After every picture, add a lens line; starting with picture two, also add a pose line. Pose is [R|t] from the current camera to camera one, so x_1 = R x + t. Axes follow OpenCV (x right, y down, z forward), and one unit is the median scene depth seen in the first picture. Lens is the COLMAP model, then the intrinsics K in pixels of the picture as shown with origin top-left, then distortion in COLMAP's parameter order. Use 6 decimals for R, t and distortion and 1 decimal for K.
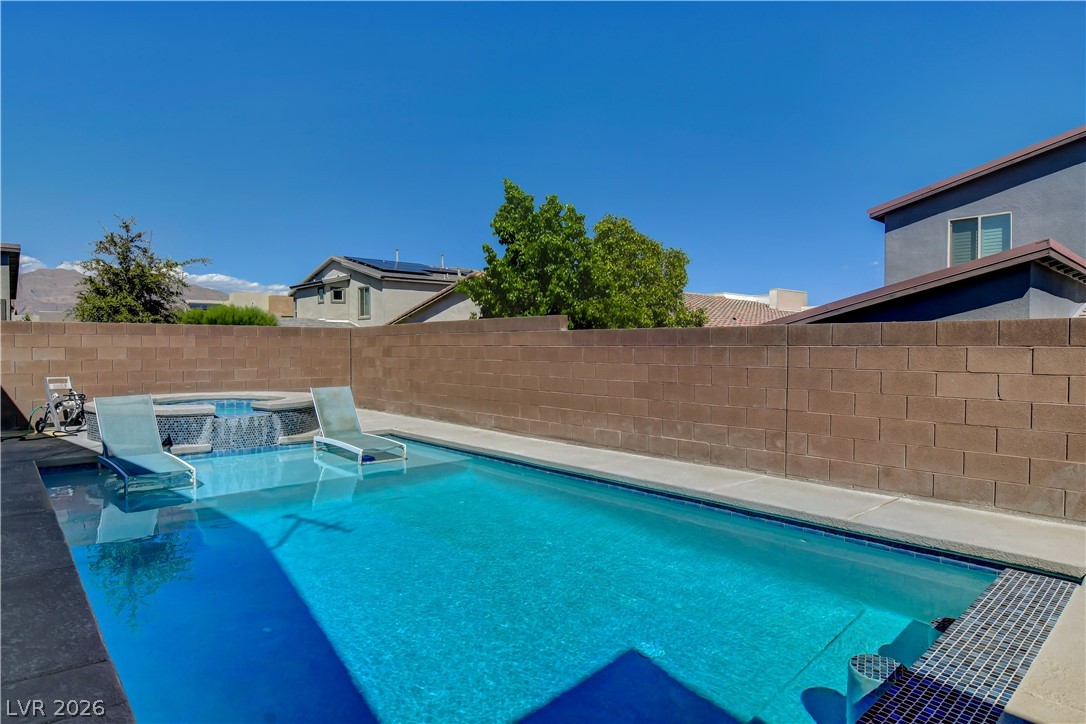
lens RADIAL K [[594.2, 0, 546.8], [0, 594.2, 362.3], [0, 0, 1]] dist [-0.014929, 0.001892]
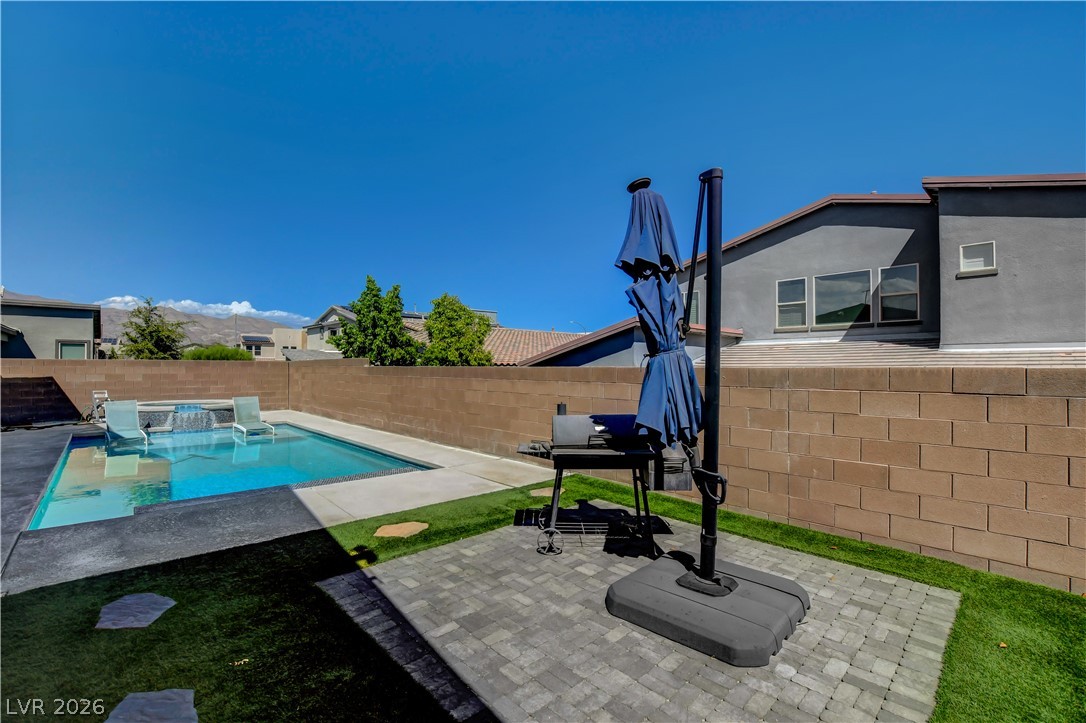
lens RADIAL K [[463.6, 0, 543.8], [0, 463.6, 365.5], [0, 0, 1]] dist [-0.025962, -0.000297]
pose [[0.999881, 0.002031, 0.015266, 0.478677], [-0.001560, 0.999524, -0.030813, -0.011437], [-0.015321, 0.030785, 0.999409, -0.378689]]
